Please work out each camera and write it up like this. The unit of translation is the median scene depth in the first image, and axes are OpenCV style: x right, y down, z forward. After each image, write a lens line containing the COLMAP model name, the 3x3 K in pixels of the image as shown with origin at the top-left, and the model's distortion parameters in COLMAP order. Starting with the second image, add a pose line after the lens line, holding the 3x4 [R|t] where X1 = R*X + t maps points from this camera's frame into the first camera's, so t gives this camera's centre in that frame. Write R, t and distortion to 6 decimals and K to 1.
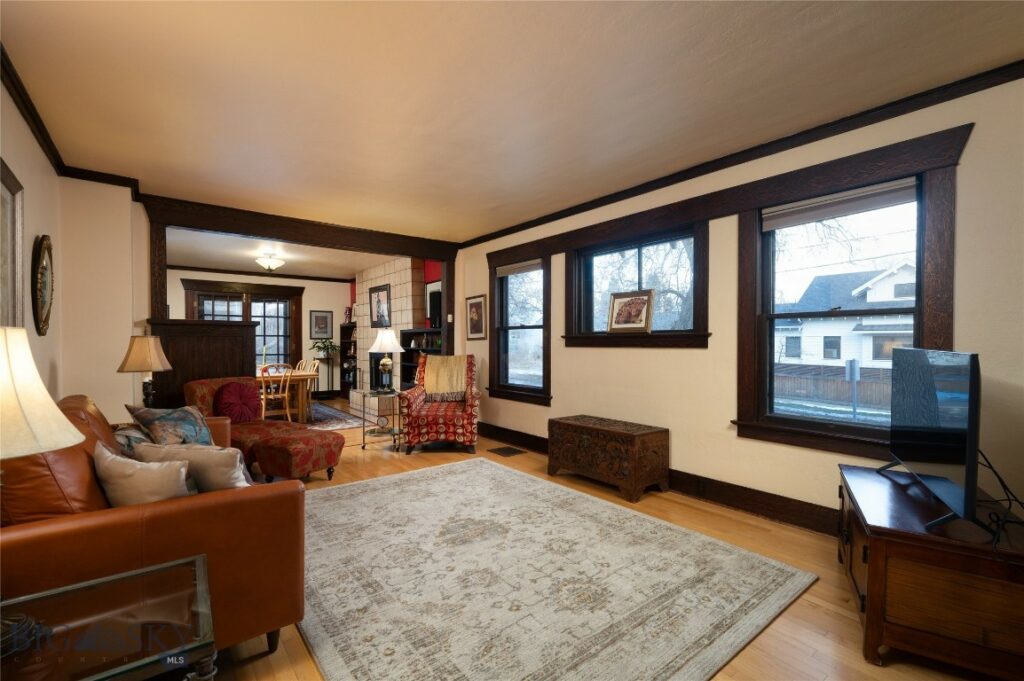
lens RADIAL K [[470.3, 0, 515.3], [0, 470.3, 343.0], [0, 0, 1]] dist [0.001959, 0.000641]
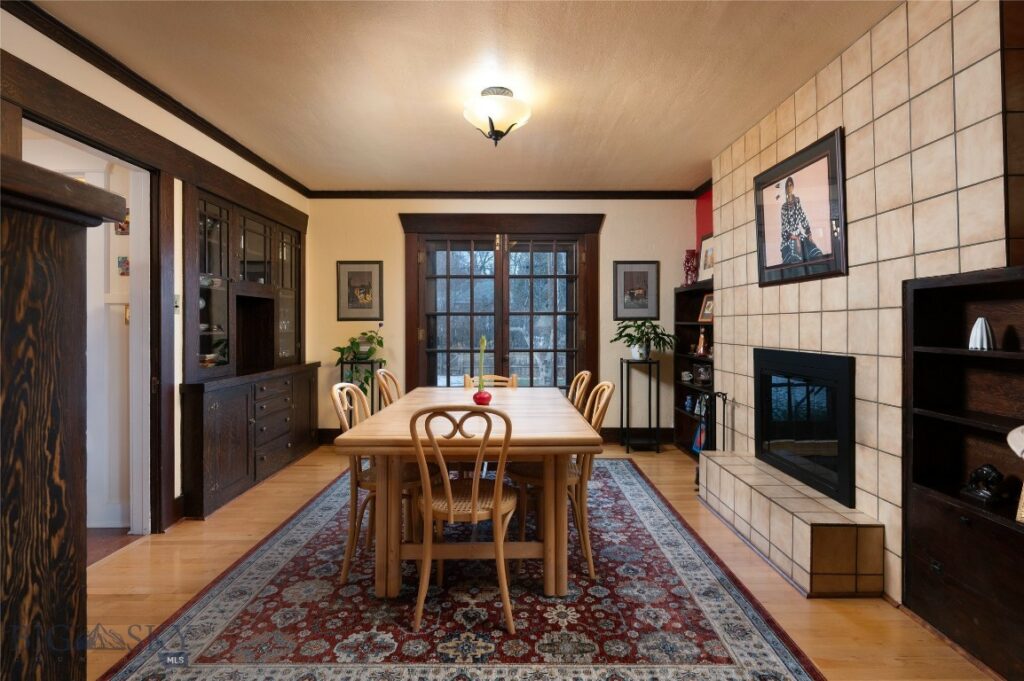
lens RADIAL K [[470.3, 0, 519.5], [0, 470.3, 323.8], [0, 0, 1]] dist [0.001959, 0.000641]
pose [[0.783525, -0.000407, -0.621360, -0.211946], [-0.005655, 0.999954, -0.007786, 0.000228], [0.621334, 0.009614, 0.783487, 0.563271]]
